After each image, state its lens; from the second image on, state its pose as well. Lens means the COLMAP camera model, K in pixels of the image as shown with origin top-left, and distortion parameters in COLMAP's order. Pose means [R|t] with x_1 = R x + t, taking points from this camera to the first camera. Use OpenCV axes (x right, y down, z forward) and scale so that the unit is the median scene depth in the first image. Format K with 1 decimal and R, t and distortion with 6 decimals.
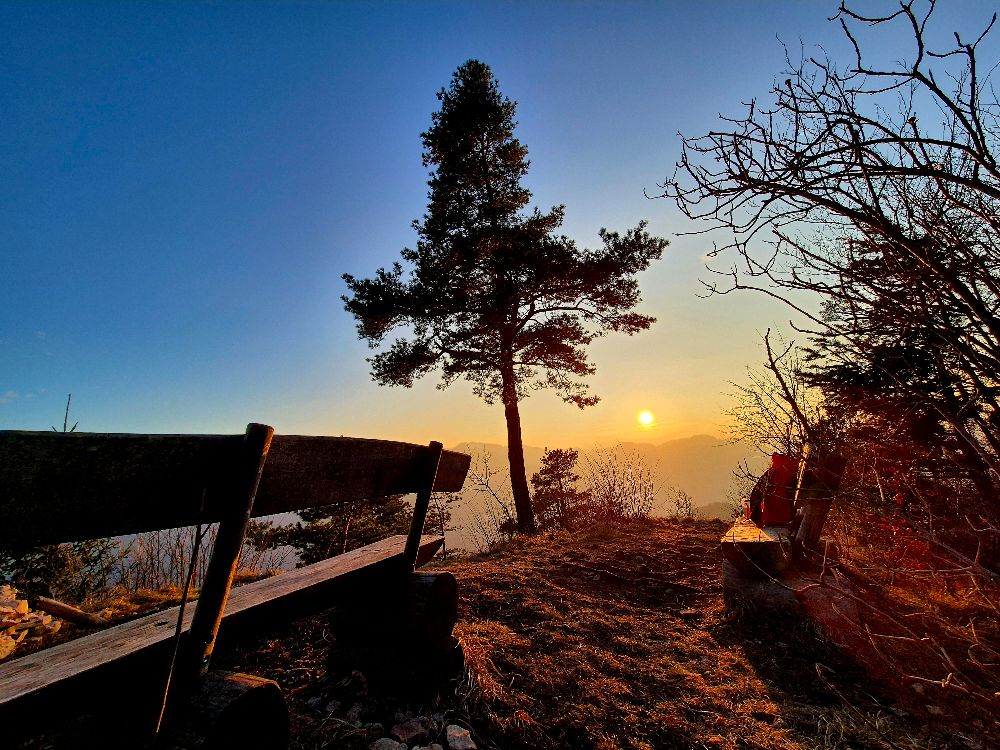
lens RADIAL K [[399.1, 0, 500.0], [0, 399.1, 375.0], [0, 0, 1]] dist [0.000524, 0.000015]
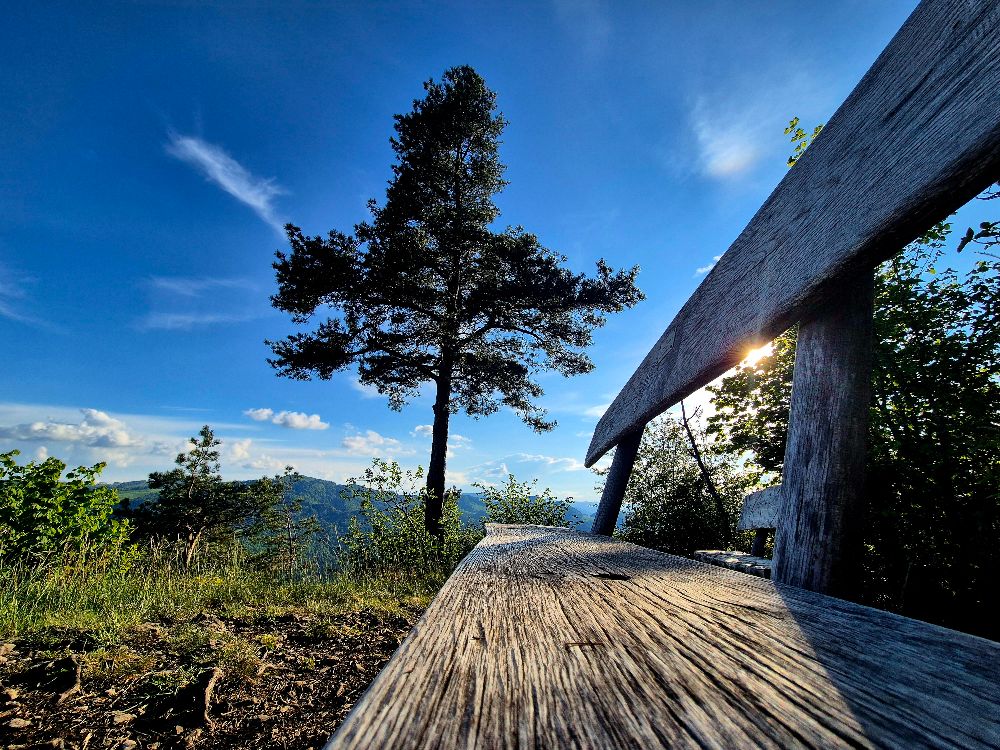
lens RADIAL K [[399.1, 0, 500.0], [0, 399.1, 375.0], [0, 0, 1]] dist [0.000524, 0.000015]
pose [[0.935828, 0.195728, 0.293114, -0.139153], [-0.165801, 0.978340, -0.123937, 0.063359], [-0.311023, 0.067385, 0.948011, 0.102142]]
